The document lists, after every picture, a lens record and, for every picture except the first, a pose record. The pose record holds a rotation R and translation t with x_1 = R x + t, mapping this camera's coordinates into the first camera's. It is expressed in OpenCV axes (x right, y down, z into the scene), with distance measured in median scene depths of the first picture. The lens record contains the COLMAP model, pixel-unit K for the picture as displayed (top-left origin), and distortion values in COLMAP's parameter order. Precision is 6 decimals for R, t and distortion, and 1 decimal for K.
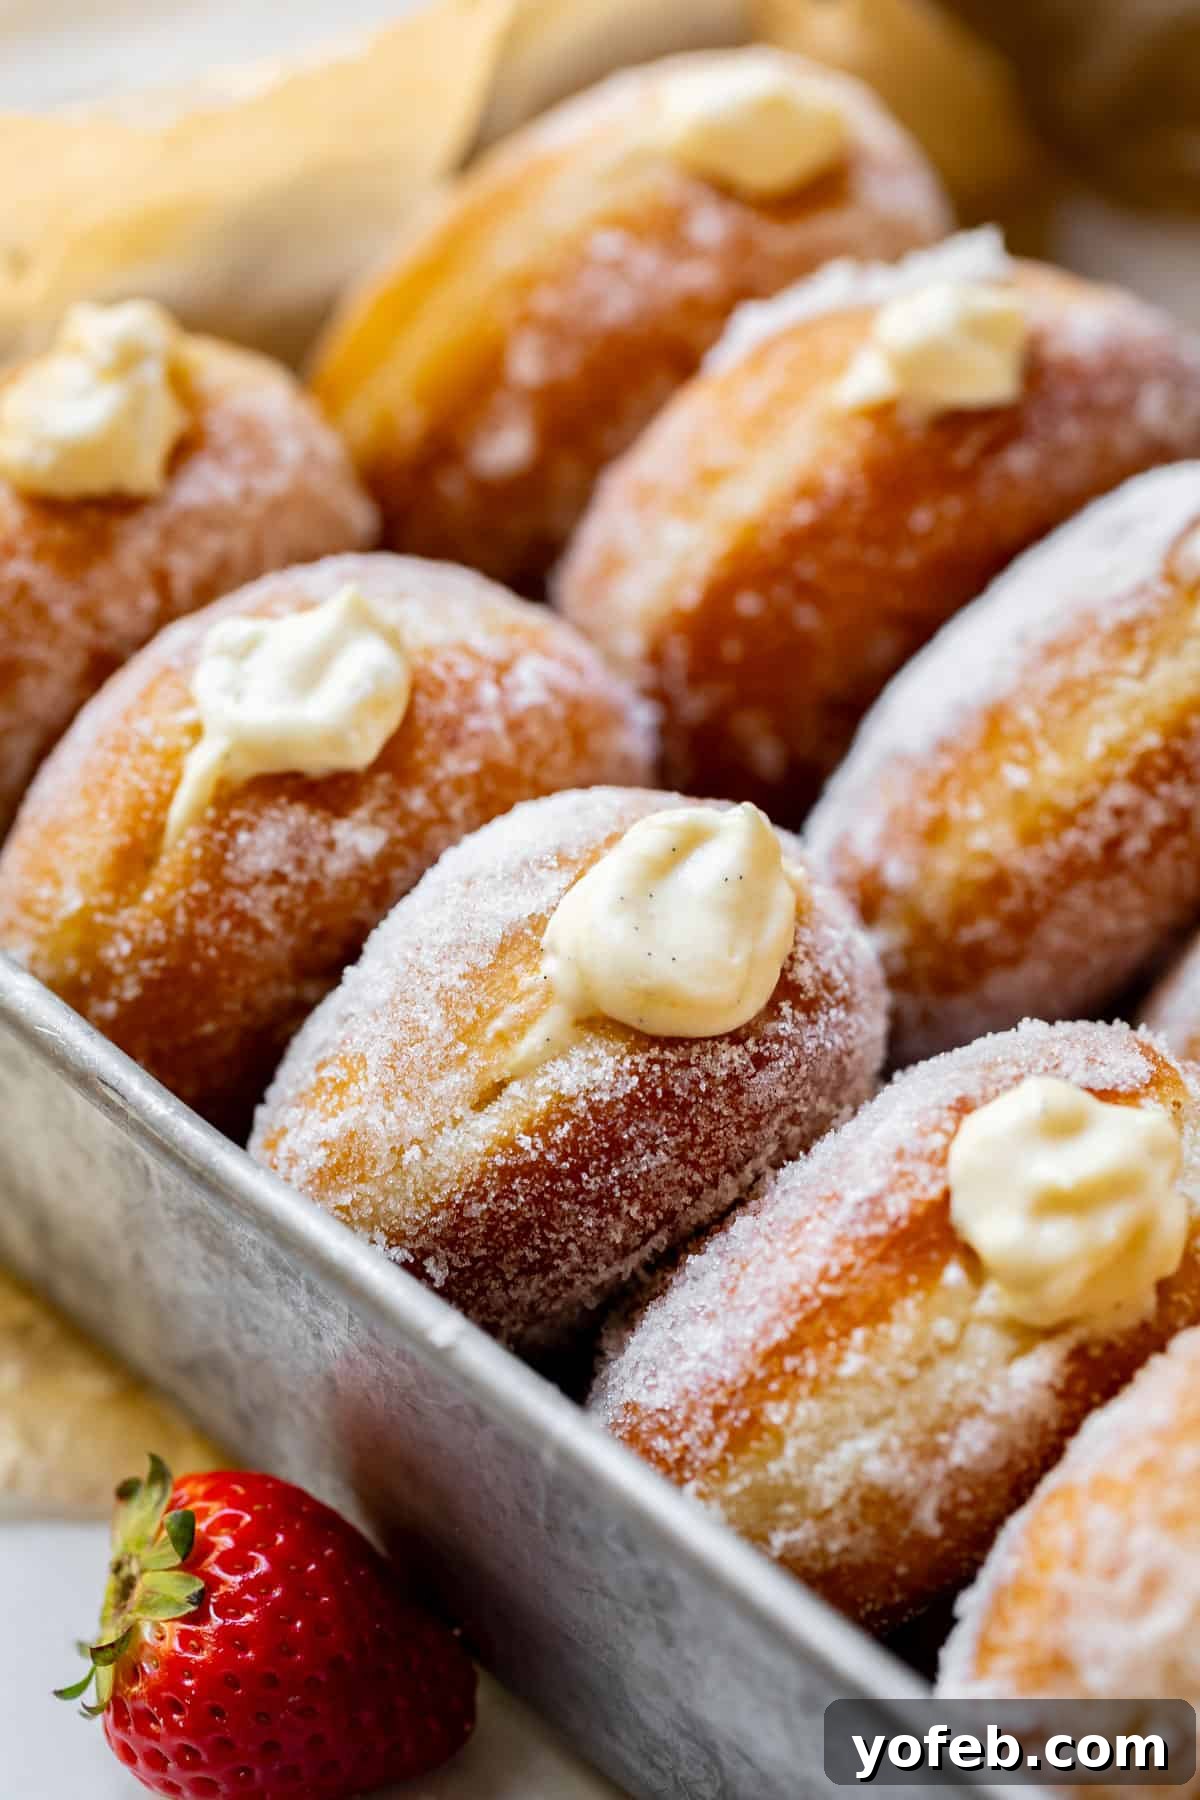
lens RADIAL K [[5851.4, 0, 600.0], [0, 5851.4, 900.0], [0, 0, 1]] dist [-0.046542, -0.422996]
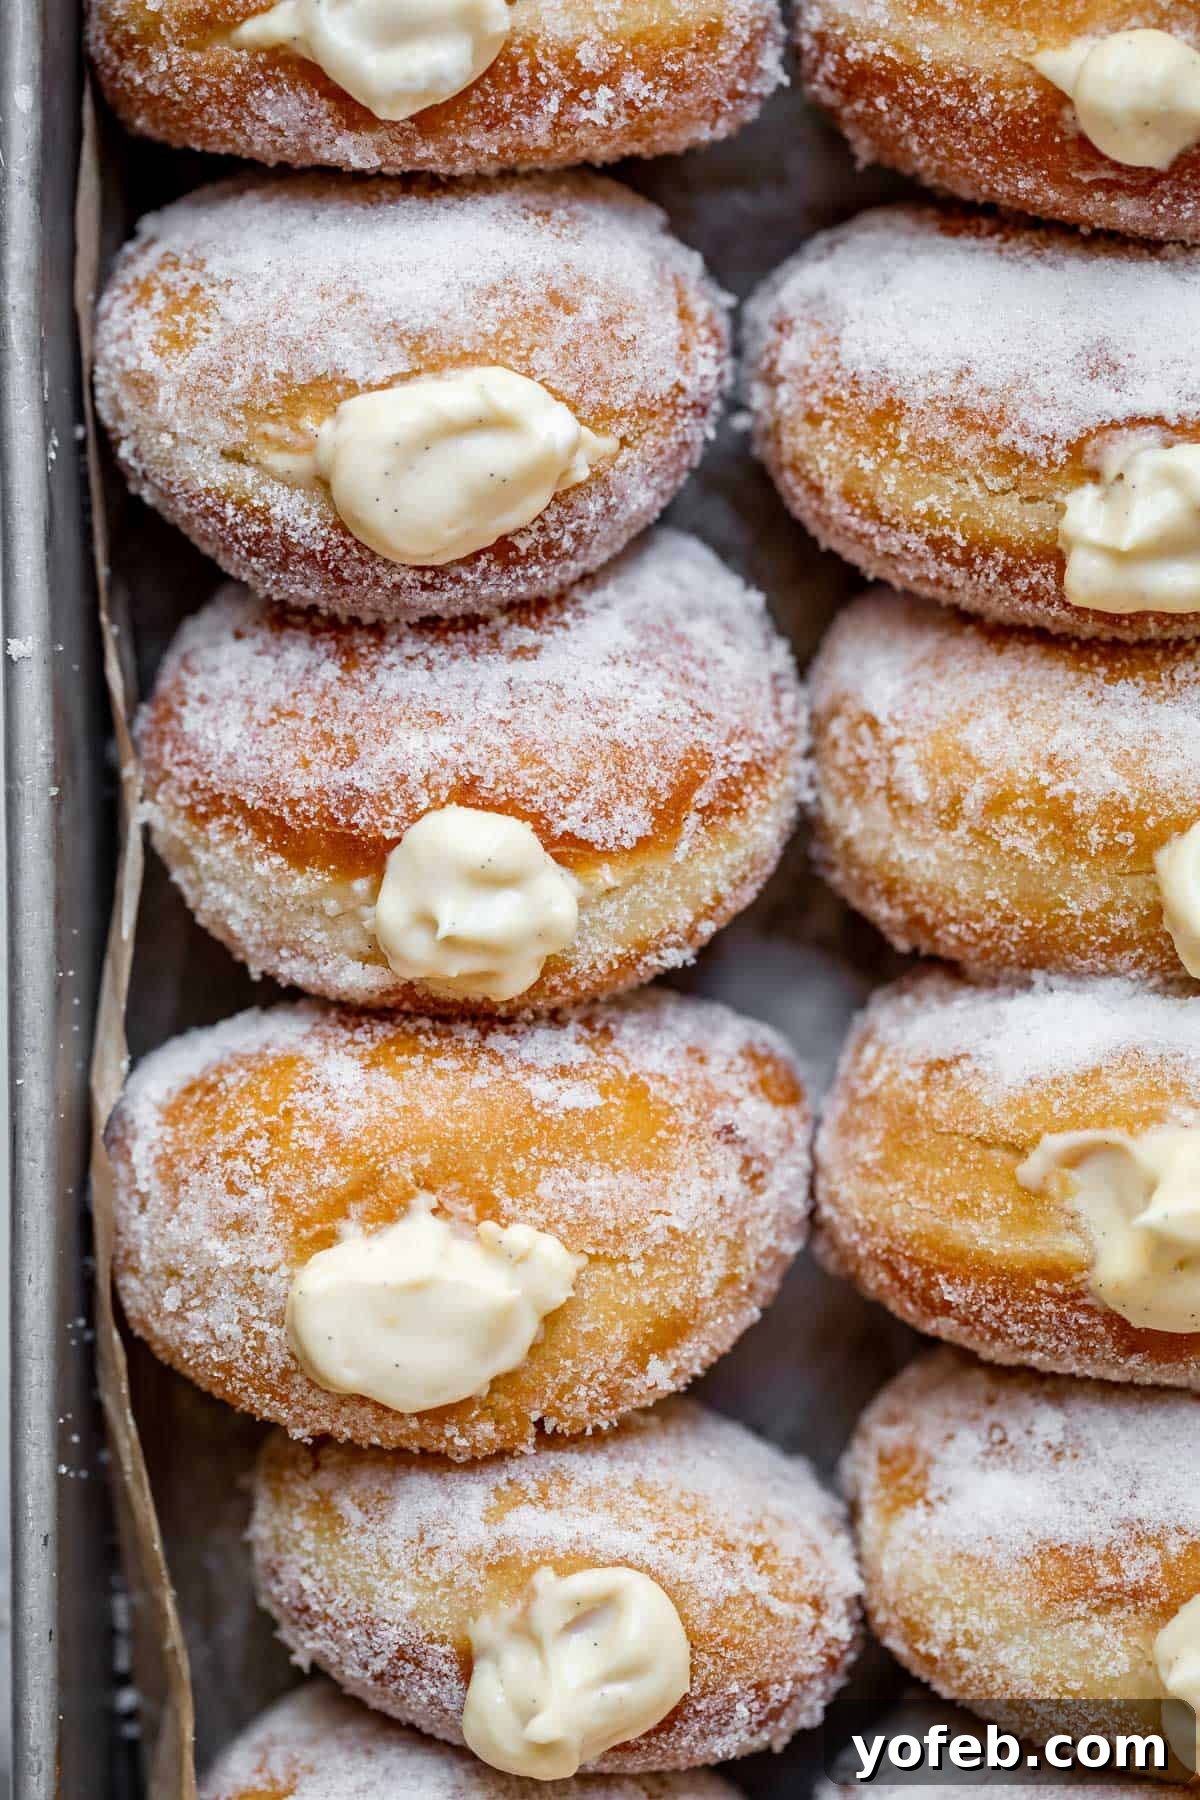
lens RADIAL K [[5851.4, 0, 600.0], [0, 5851.4, 900.0], [0, 0, 1]] dist [-0.046542, -0.422996]
pose [[0.734995, 0.676305, 0.048925, 0.037924], [-0.498915, 0.490524, 0.714471, -0.807689], [0.459202, -0.549542, 0.697952, 0.156853]]
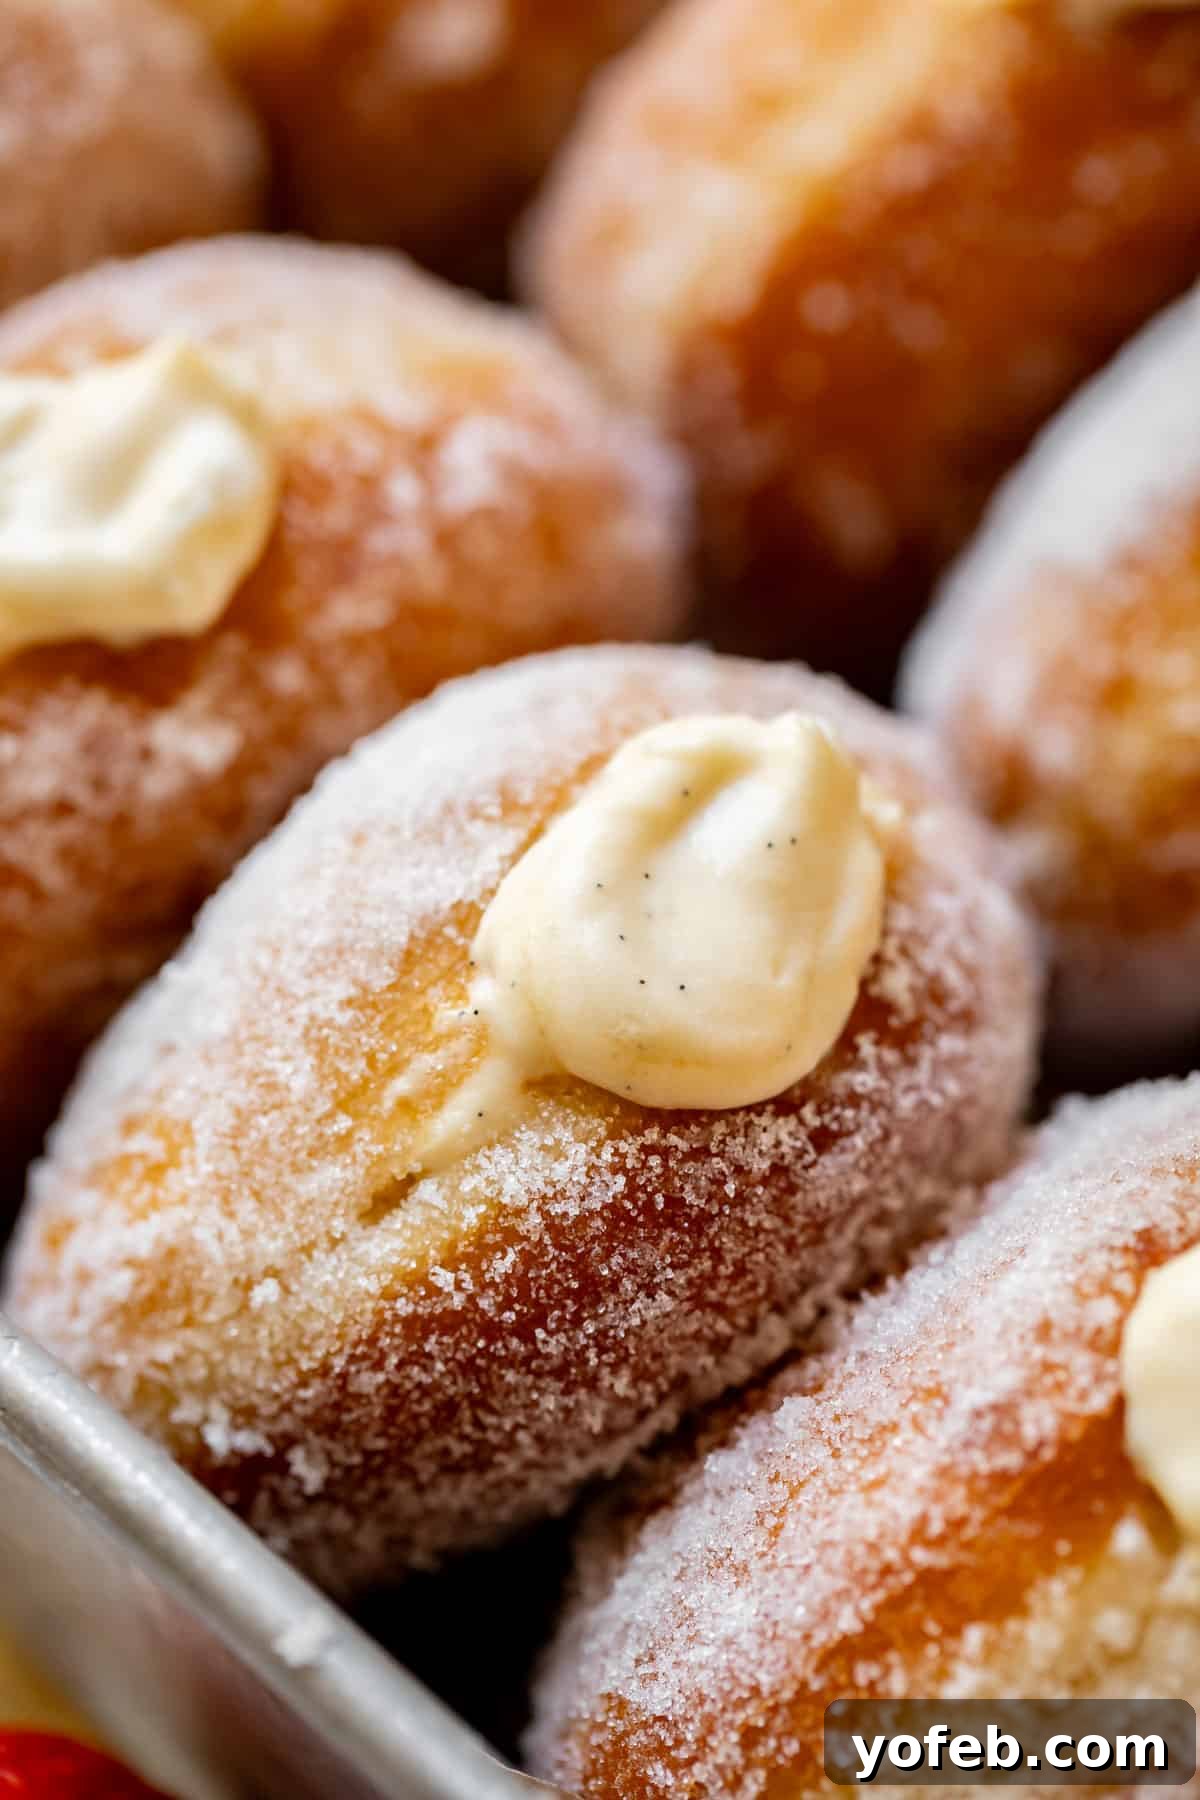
lens RADIAL K [[6666.6, 0, 600.0], [0, 6666.6, 900.0], [0, 0, 1]] dist [-0.046498, 0.240757]
pose [[0.999565, -0.001671, -0.029435, 0.024605], [0.005446, 0.991678, 0.128628, -0.089434], [0.028975, -0.128733, 0.991256, 0.301745]]
